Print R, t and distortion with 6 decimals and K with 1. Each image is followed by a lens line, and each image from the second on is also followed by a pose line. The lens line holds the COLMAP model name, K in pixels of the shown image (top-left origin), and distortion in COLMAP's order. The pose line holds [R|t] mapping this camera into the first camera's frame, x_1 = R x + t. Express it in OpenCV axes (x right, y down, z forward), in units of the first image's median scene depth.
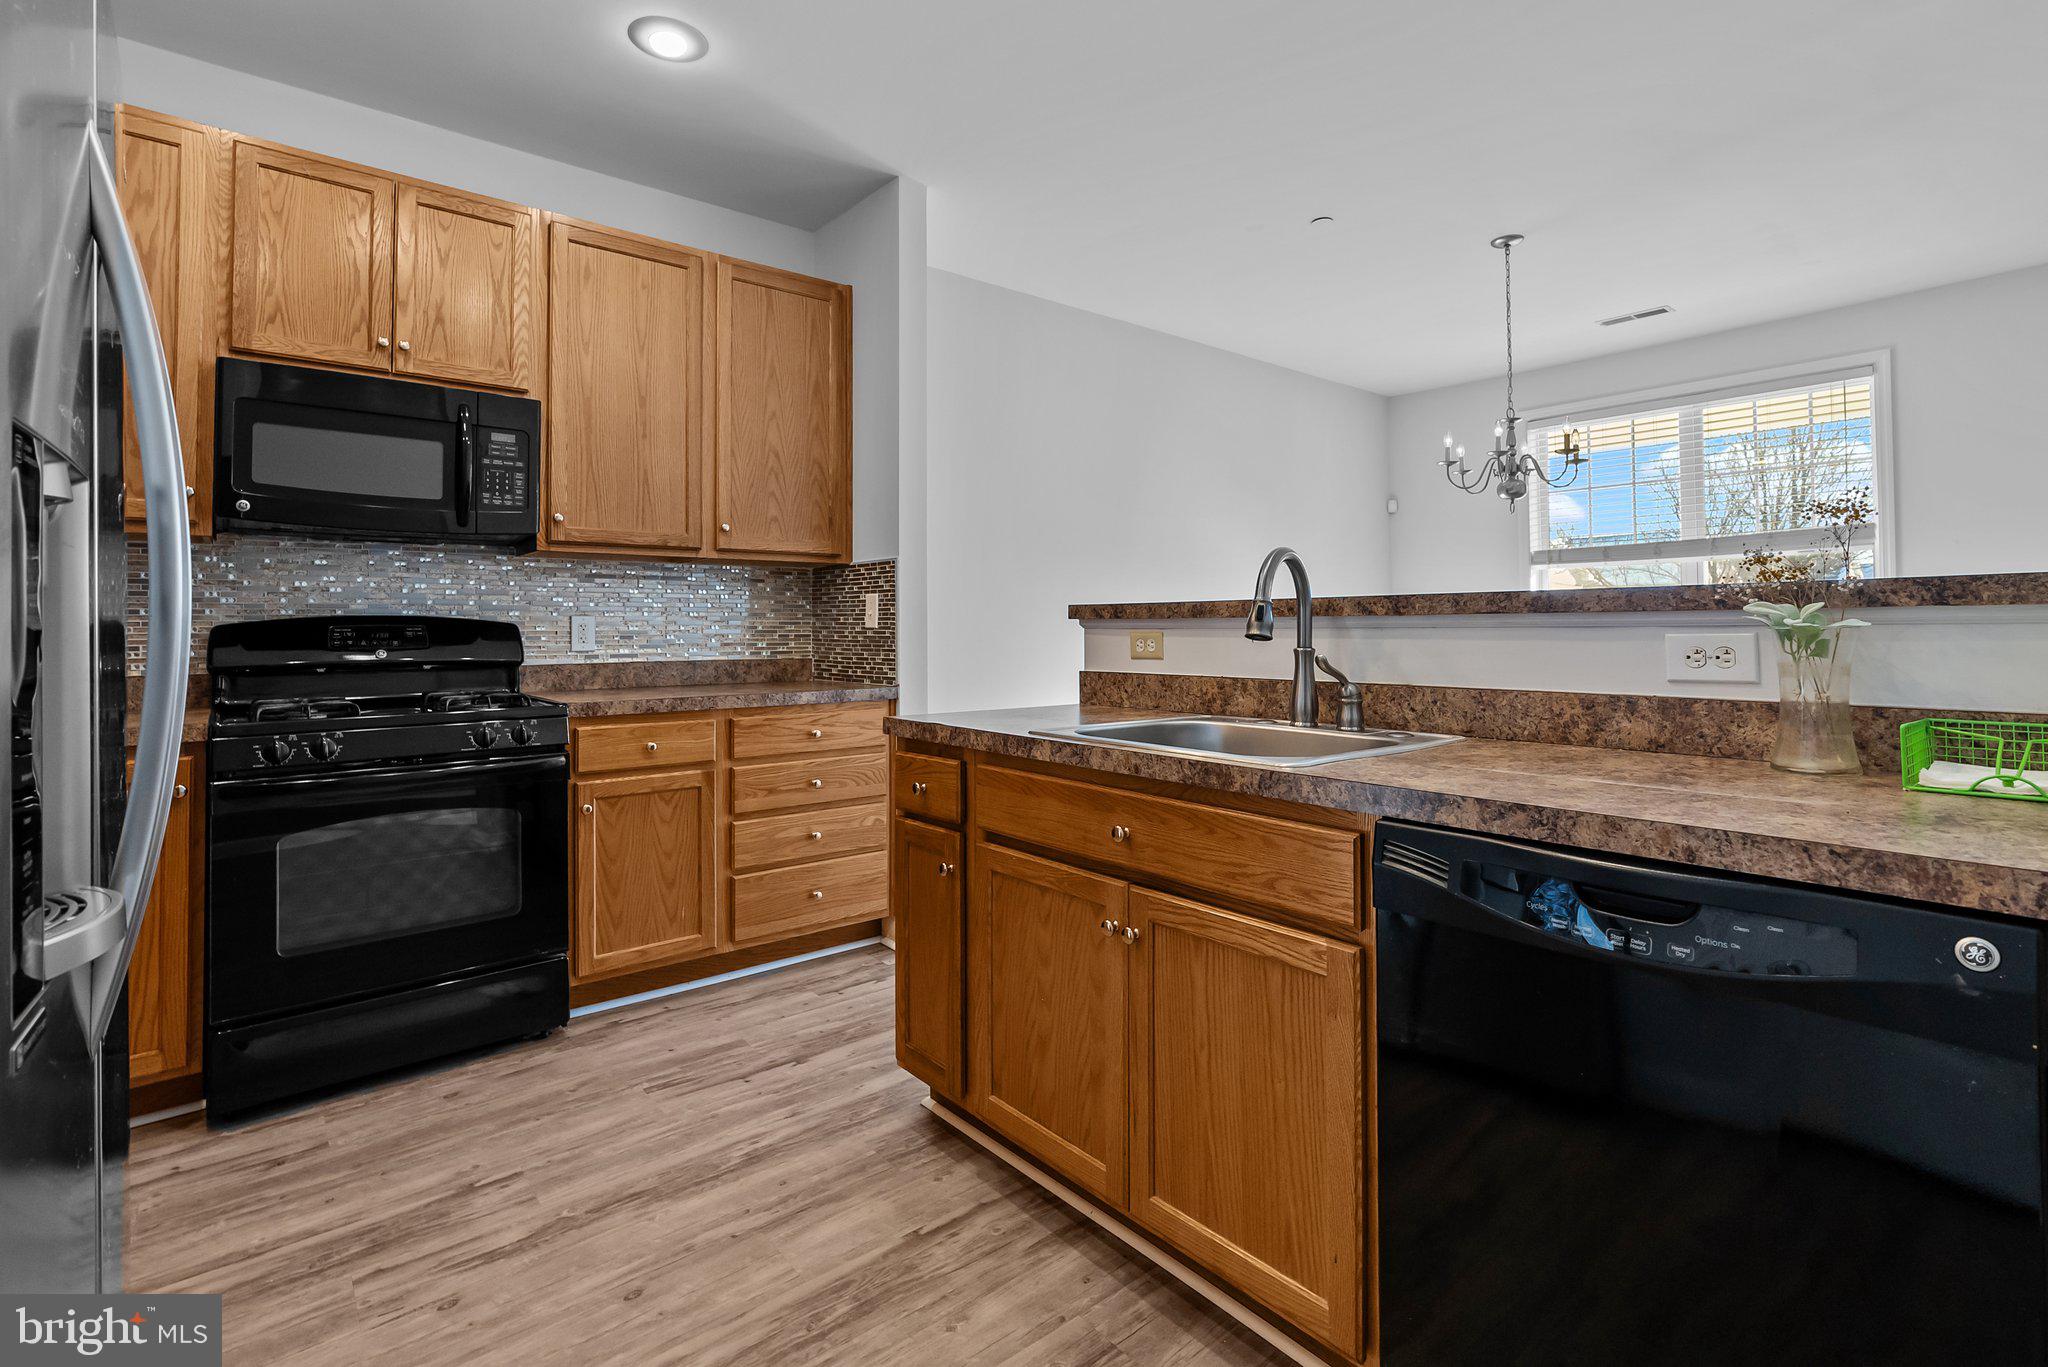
lens RADIAL K [[945.8, 0, 1046.5], [0, 945.8, 606.2], [0, 0, 1]] dist [-0.016676, 0.005354]
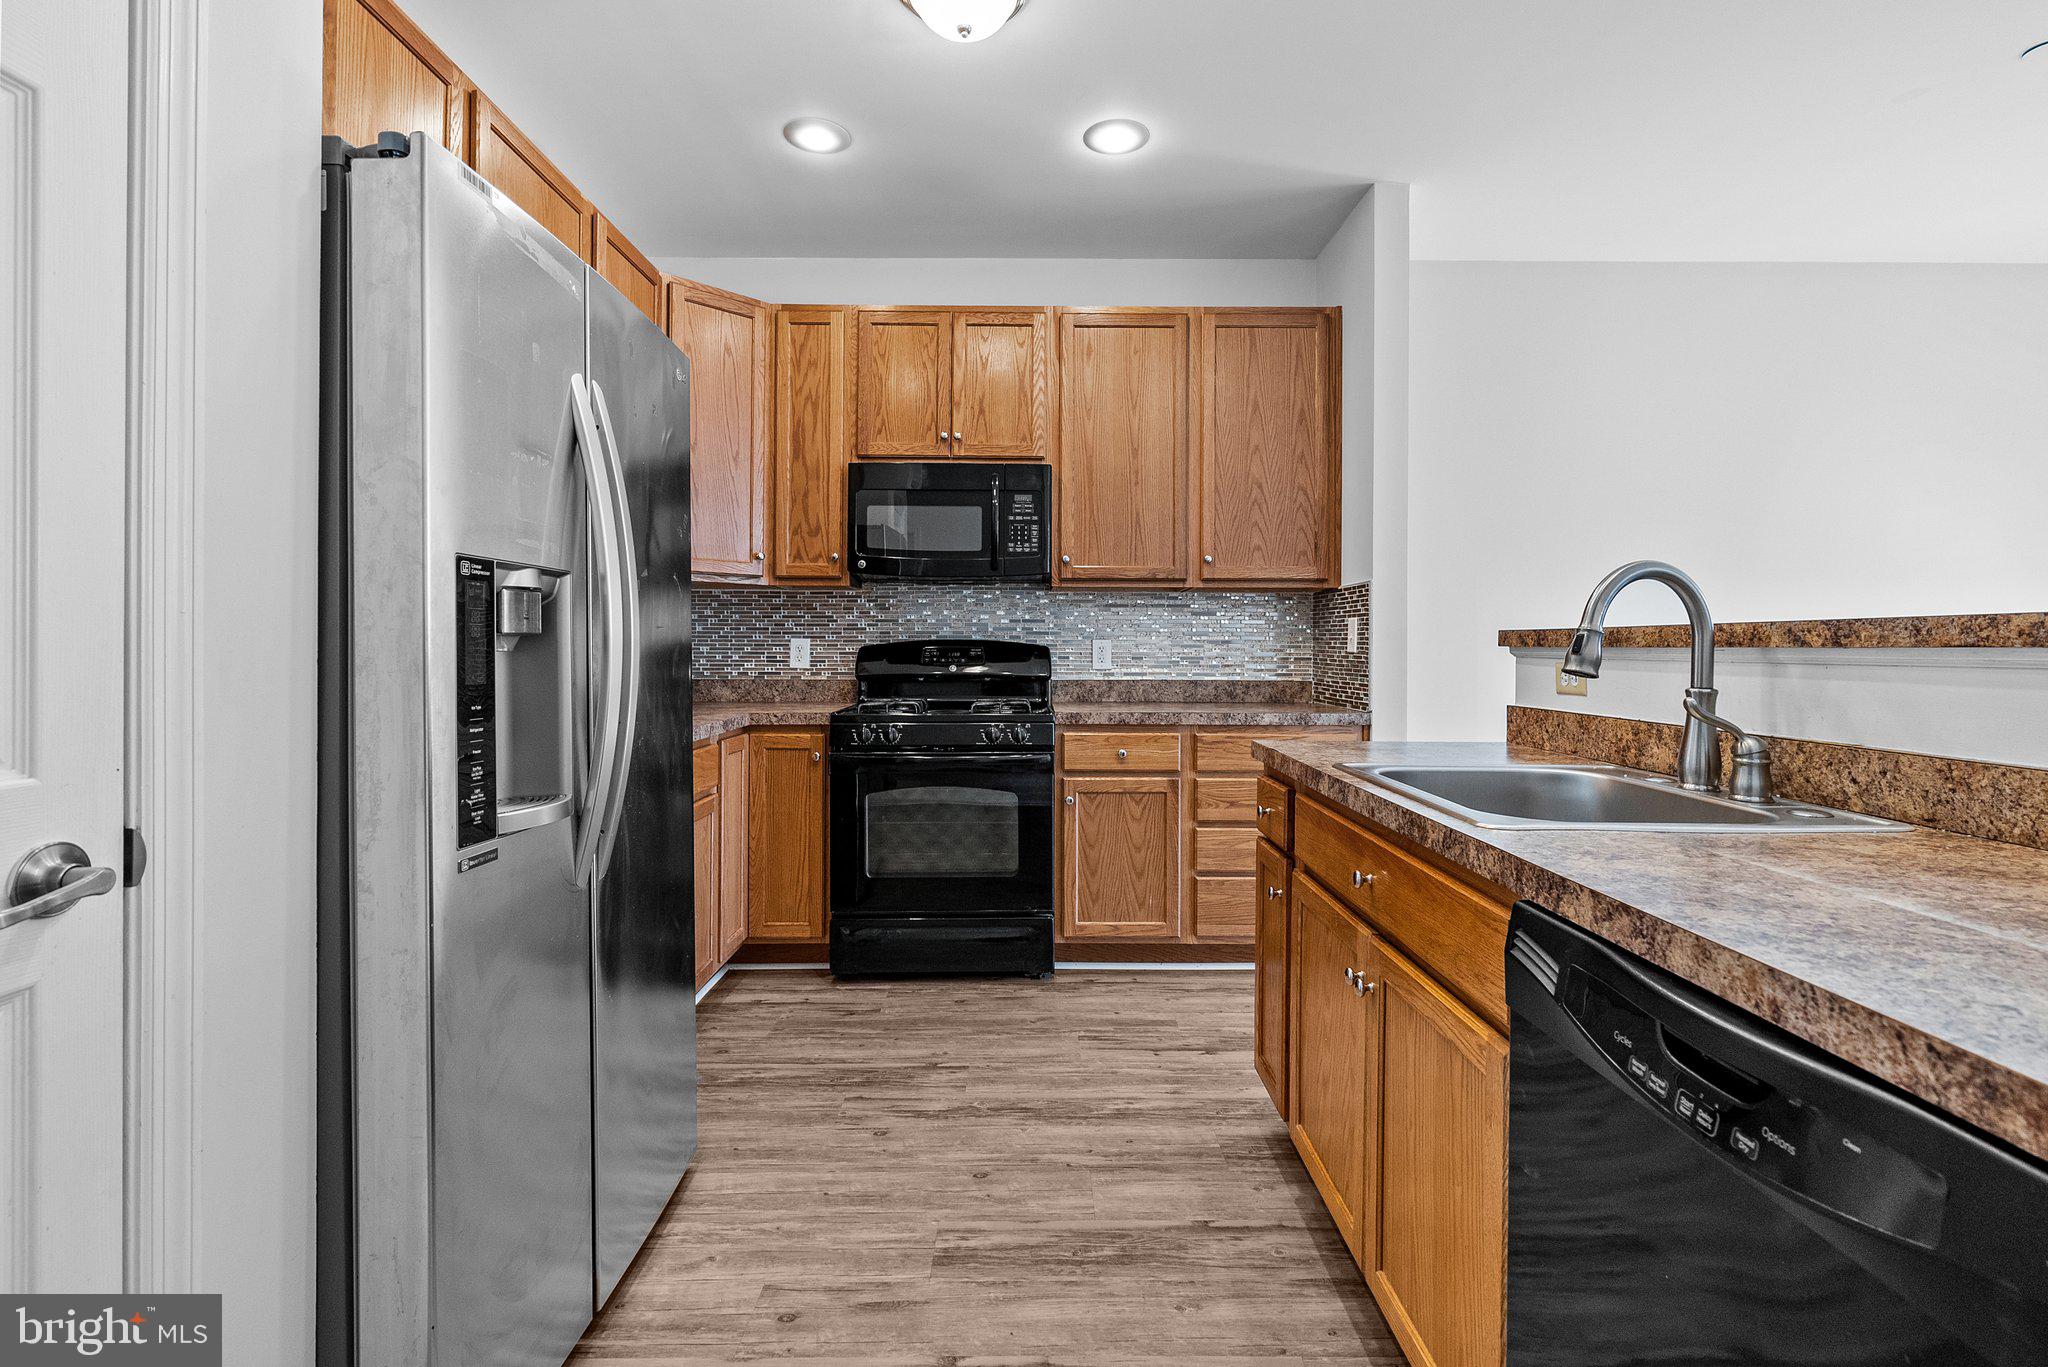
lens RADIAL K [[945.8, 0, 1042.4], [0, 945.8, 646.3], [0, 0, 1]] dist [-0.016676, 0.005354]
pose [[0.767259, 0.007577, -0.641293, 0.320831], [0.007156, 0.999767, 0.020373, -0.009210], [0.641297, -0.020220, 0.767026, 0.060081]]
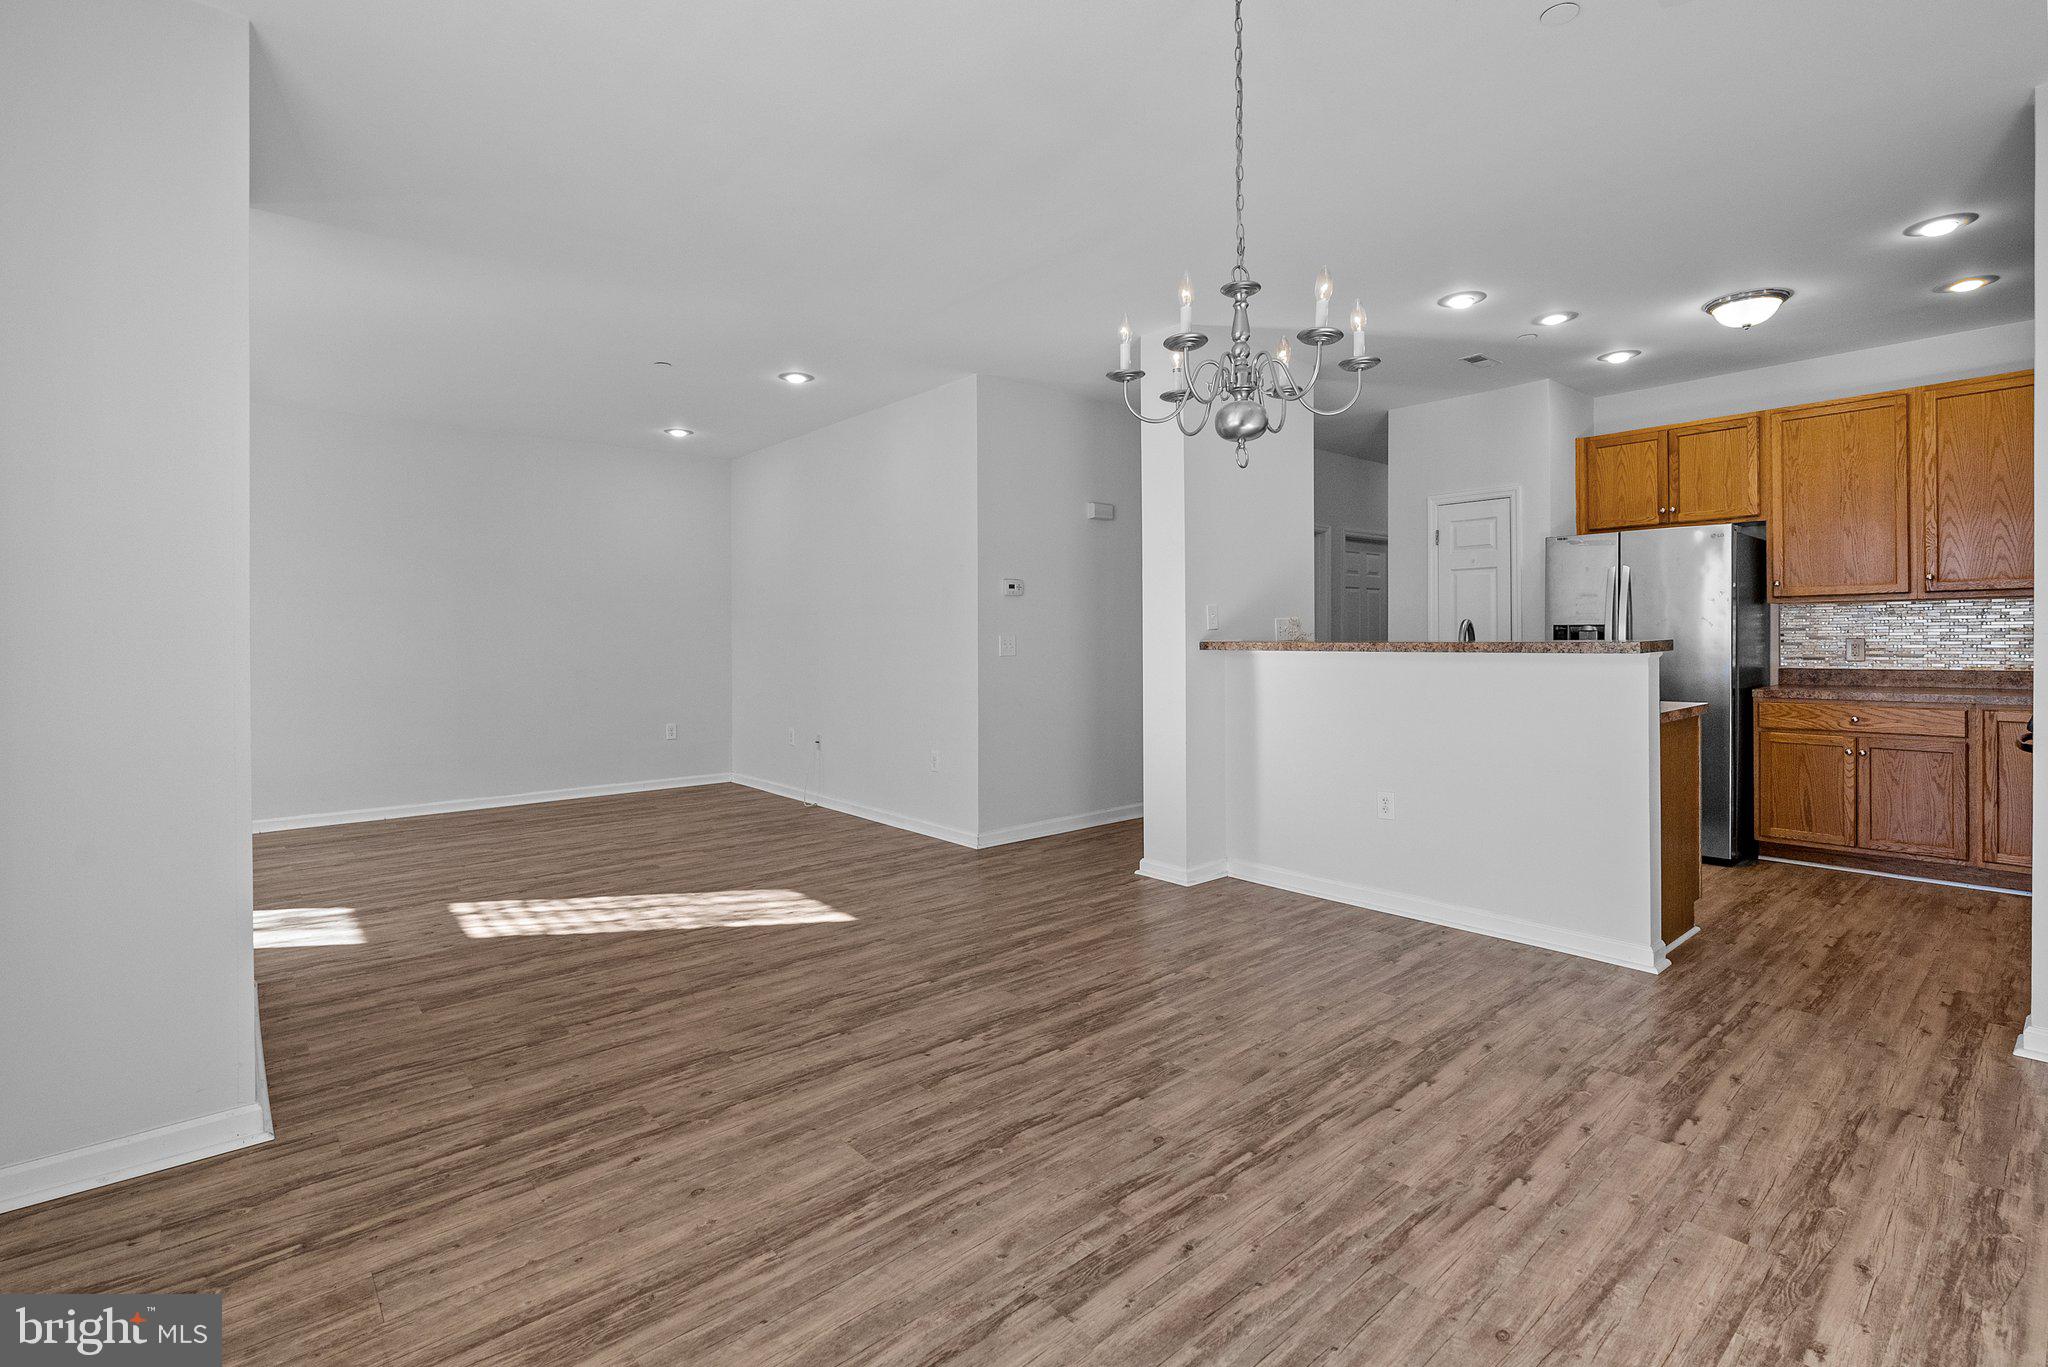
lens RADIAL K [[945.8, 0, 1023.5], [0, 945.8, 648.8], [0, 0, 1]] dist [-0.016676, 0.005354]
pose [[-0.999933, 0.011259, 0.002635, 1.120675], [0.011236, 0.999900, -0.008602, 0.014380], [-0.002731, -0.008572, -0.999960, 2.787697]]
